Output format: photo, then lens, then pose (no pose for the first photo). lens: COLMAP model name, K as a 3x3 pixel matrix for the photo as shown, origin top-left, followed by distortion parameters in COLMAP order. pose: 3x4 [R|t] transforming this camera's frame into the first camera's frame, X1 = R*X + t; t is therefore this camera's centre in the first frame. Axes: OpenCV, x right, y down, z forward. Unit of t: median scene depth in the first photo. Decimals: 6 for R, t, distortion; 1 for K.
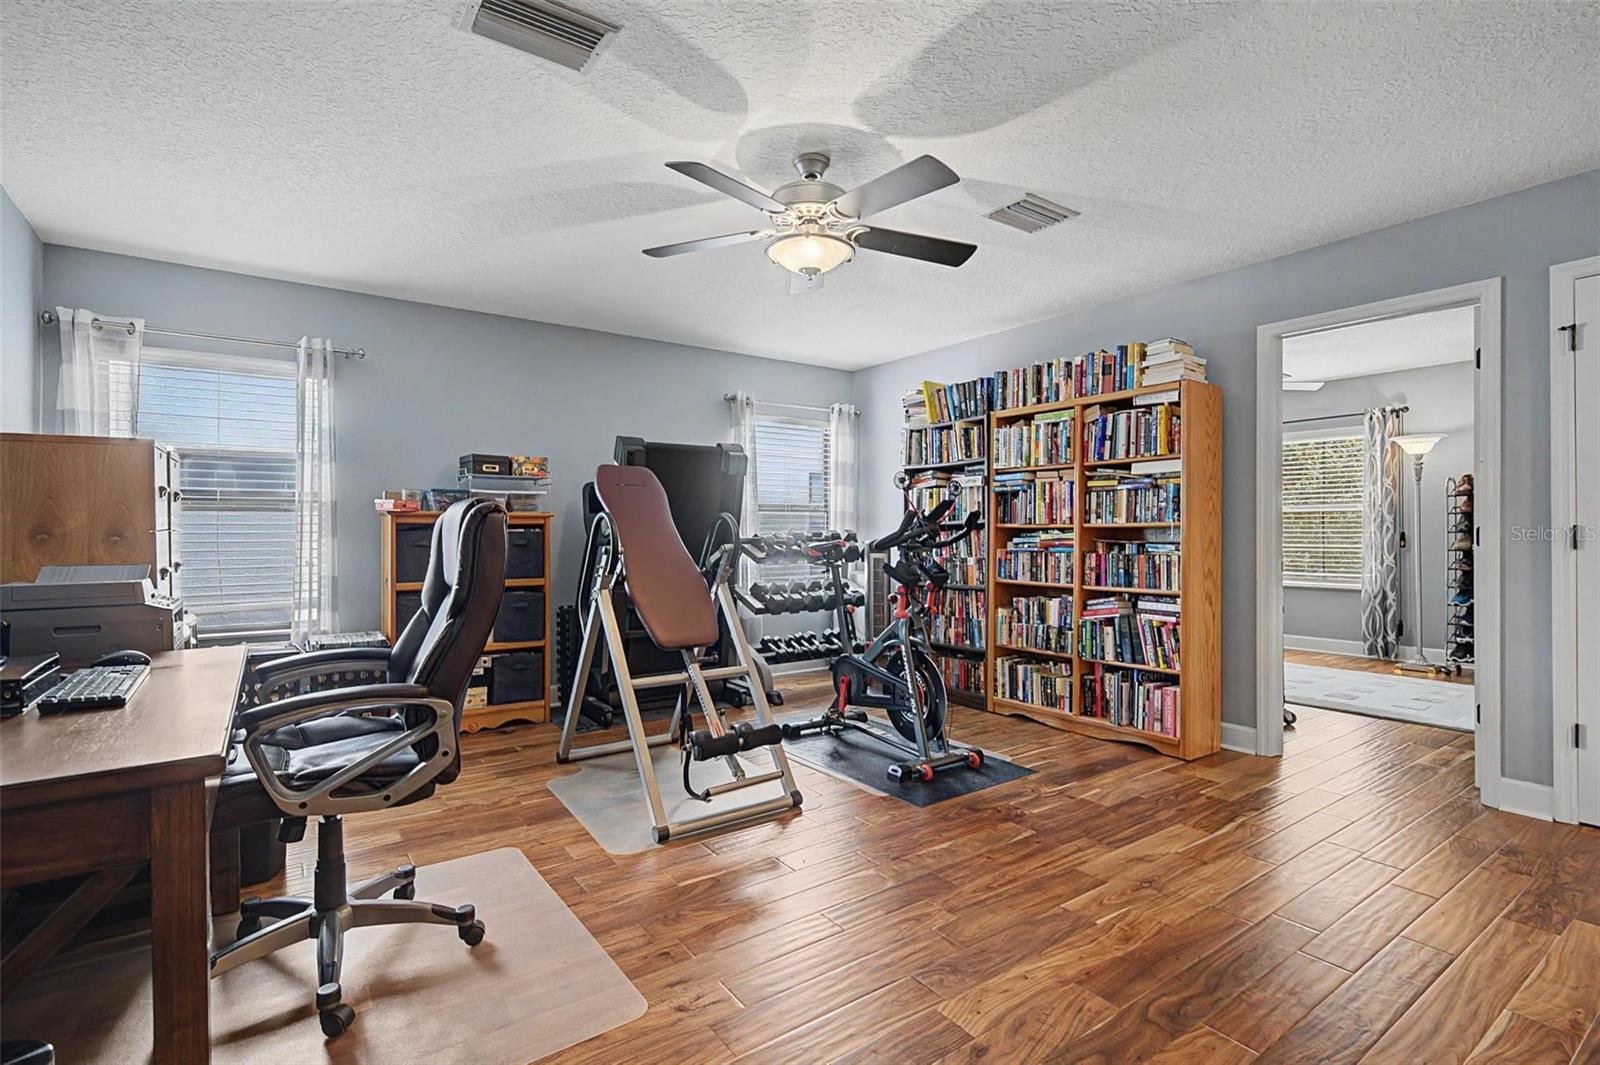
lens RADIAL K [[759.9, 0, 799.8], [0, 759.9, 538.1], [0, 0, 1]] dist [0.003562, 0.000649]
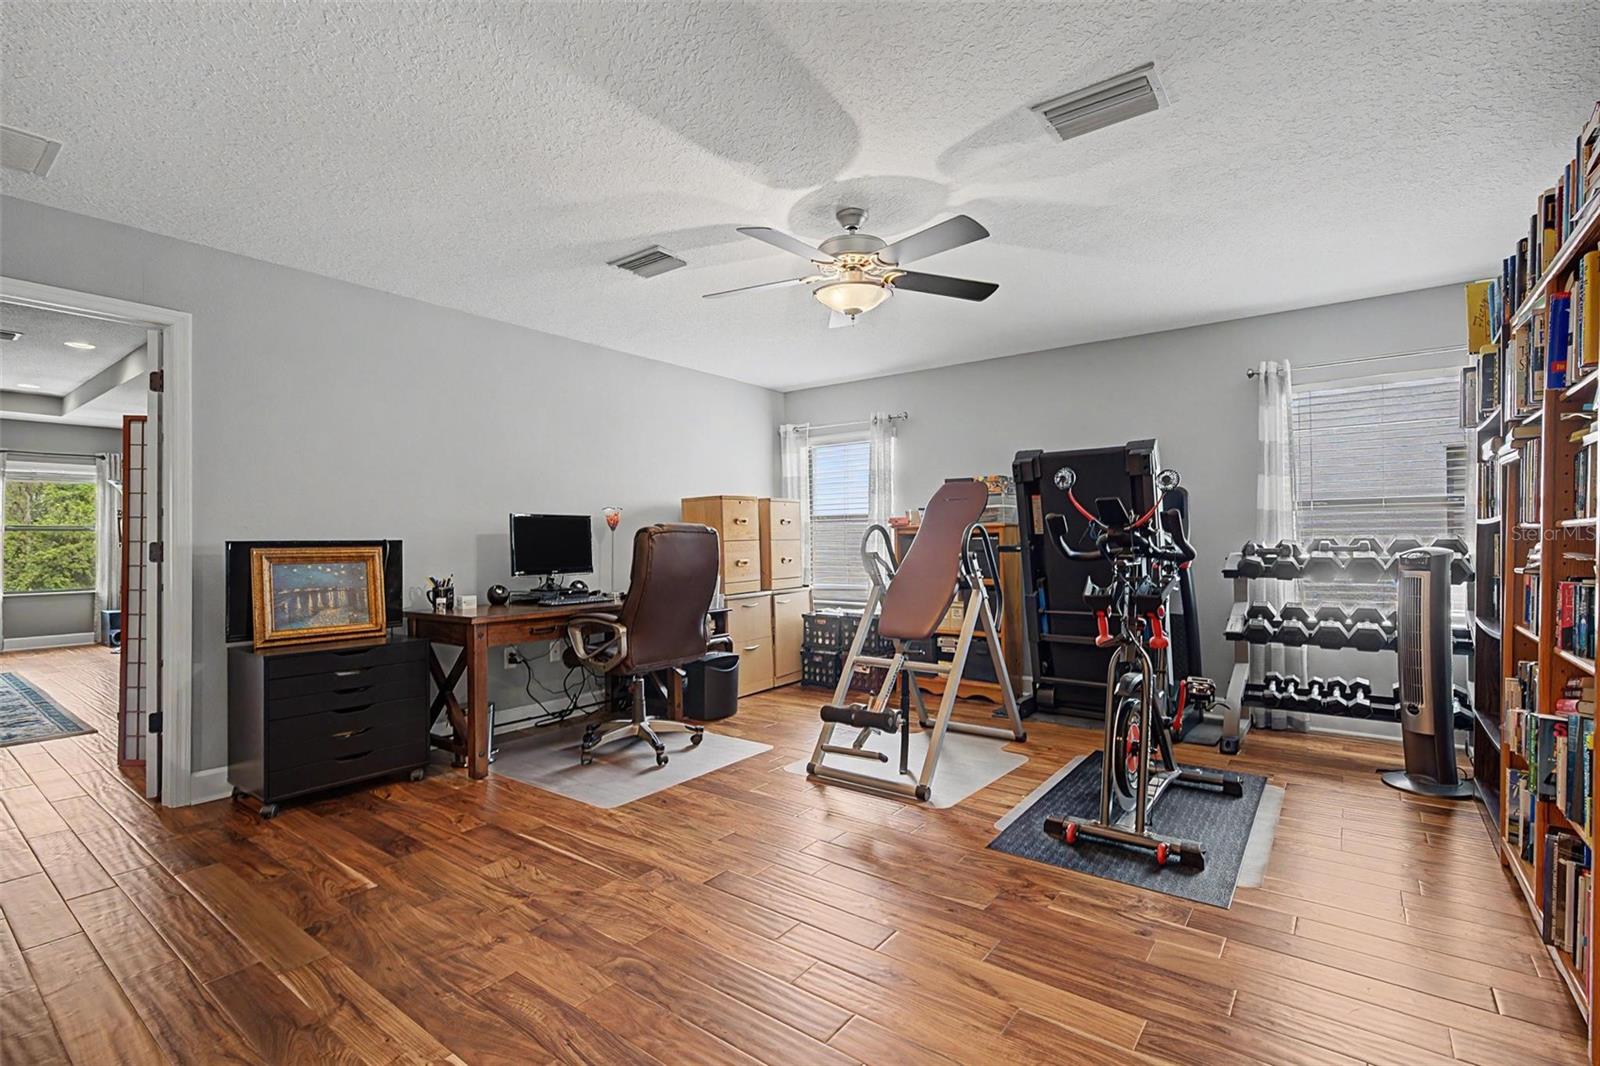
lens RADIAL K [[743.9, 0, 806.2], [0, 743.9, 544.2], [0, 0, 1]] dist [0.006676, -0.000056]
pose [[0.290370, 0.003920, -0.956906, 1.278991], [-0.001482, 0.999992, 0.003647, -0.008970], [0.956913, 0.000359, 0.290374, 0.735919]]
